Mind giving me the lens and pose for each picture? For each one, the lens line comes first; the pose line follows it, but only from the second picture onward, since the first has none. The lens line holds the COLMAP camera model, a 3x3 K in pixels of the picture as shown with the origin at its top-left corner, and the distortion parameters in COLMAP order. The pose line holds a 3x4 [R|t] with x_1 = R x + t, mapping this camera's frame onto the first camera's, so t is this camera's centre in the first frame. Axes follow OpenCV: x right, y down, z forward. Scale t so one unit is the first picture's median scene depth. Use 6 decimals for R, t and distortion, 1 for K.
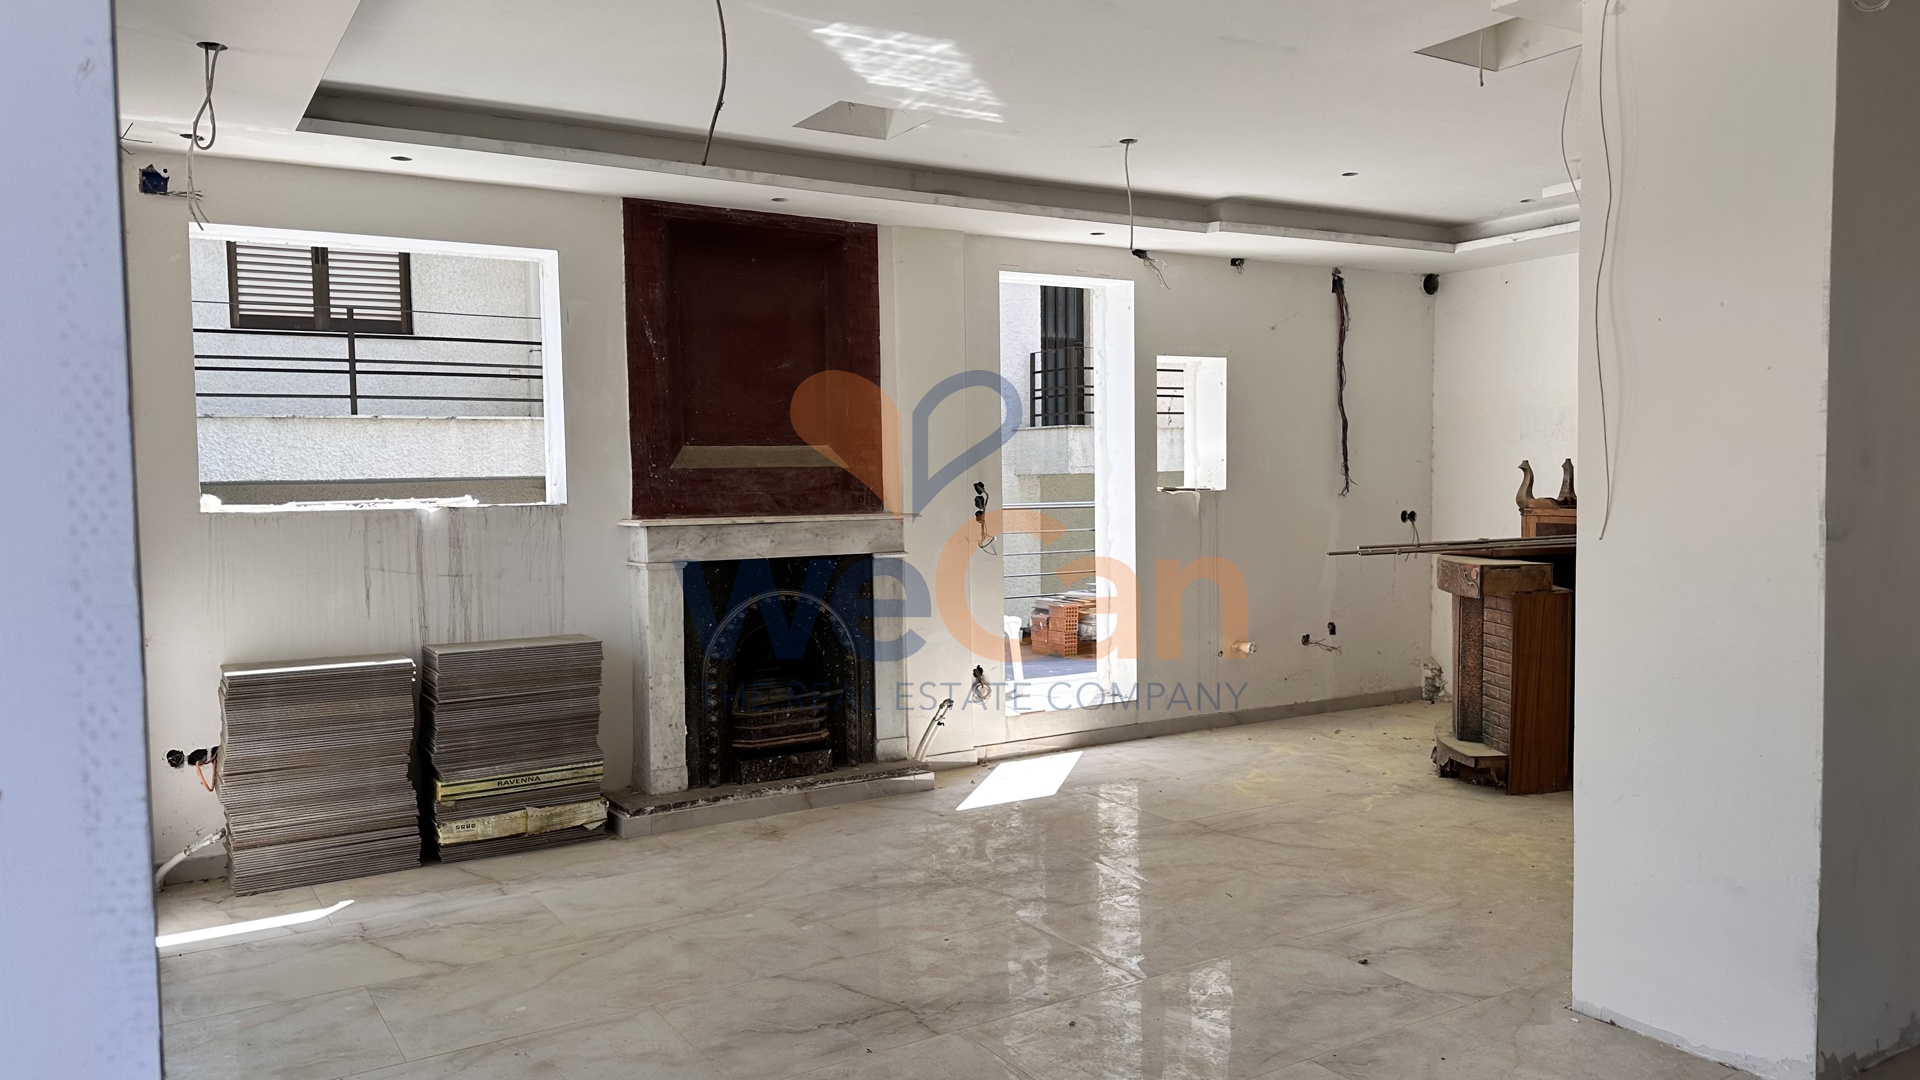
lens RADIAL K [[1338.1, 0, 967.1], [0, 1338.1, 529.8], [0, 0, 1]] dist [0.073265, -0.034445]
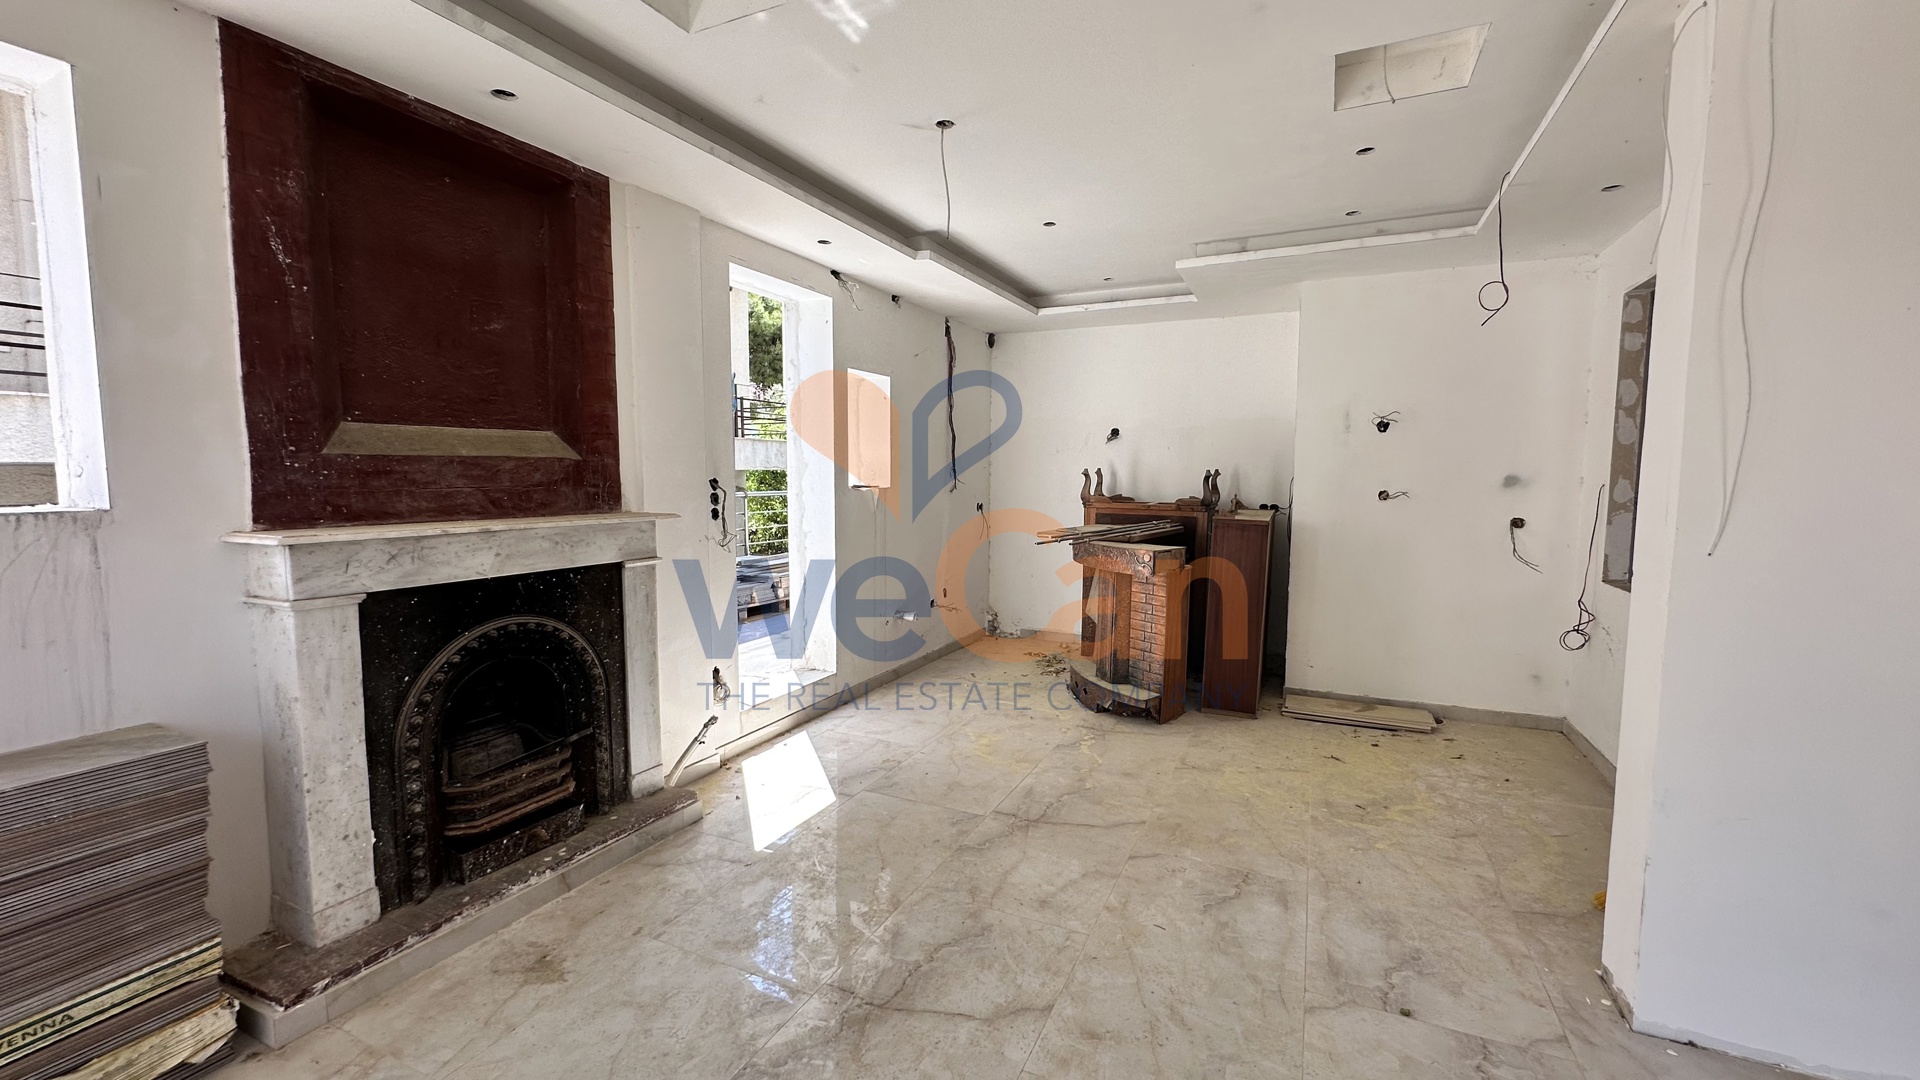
lens RADIAL K [[765.6, 0, 969.1], [0, 765.6, 534.4], [0, 0, 1]] dist [-0.003154, -0.000697]
pose [[0.842206, -0.025882, 0.538535, -0.161375], [0.005409, 0.999202, 0.039562, -0.019637], [-0.539129, -0.030406, 0.841674, 0.520242]]
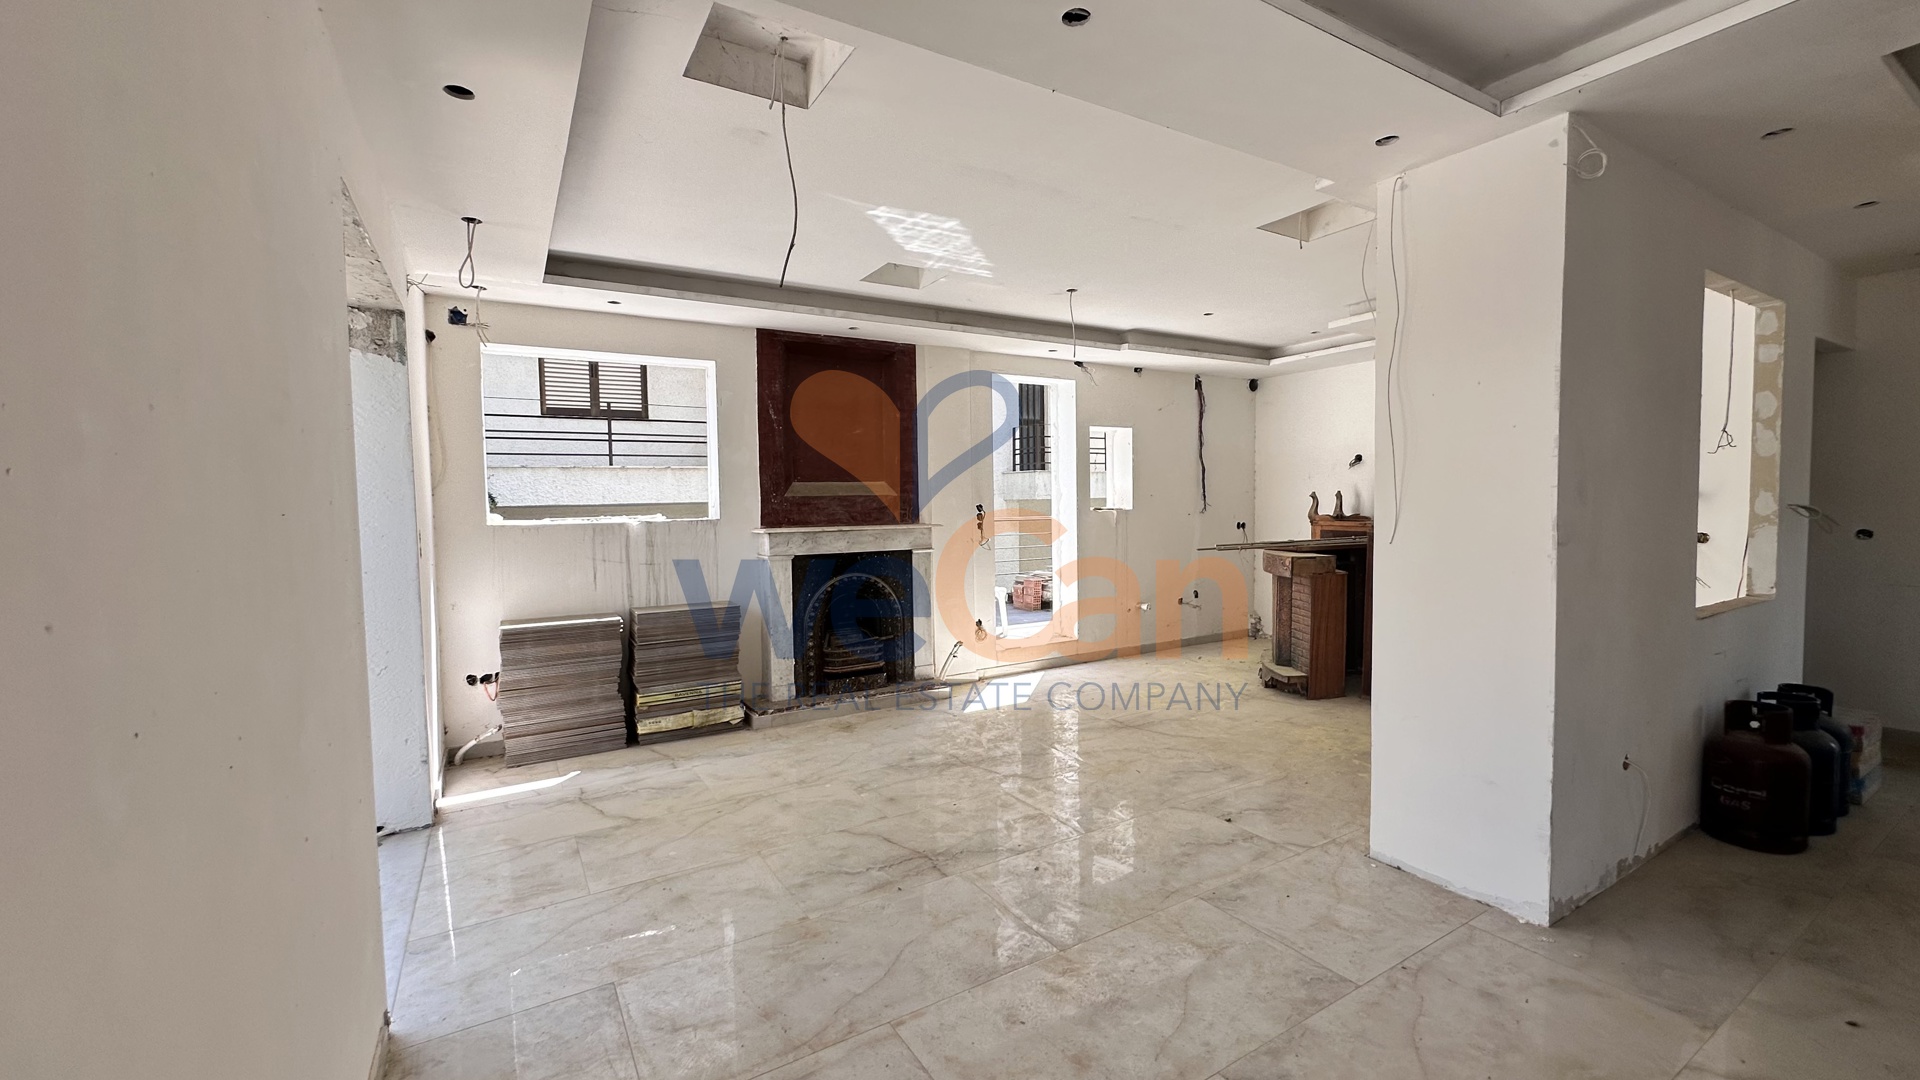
lens RADIAL K [[765.6, 0, 971.7], [0, 765.6, 532.1], [0, 0, 1]] dist [-0.003154, -0.000697]
pose [[0.999971, -0.000944, -0.007506, 0.008036], [0.000942, 1.000000, -0.000257, -0.003429], [0.007506, 0.000250, 0.999972, 0.097762]]
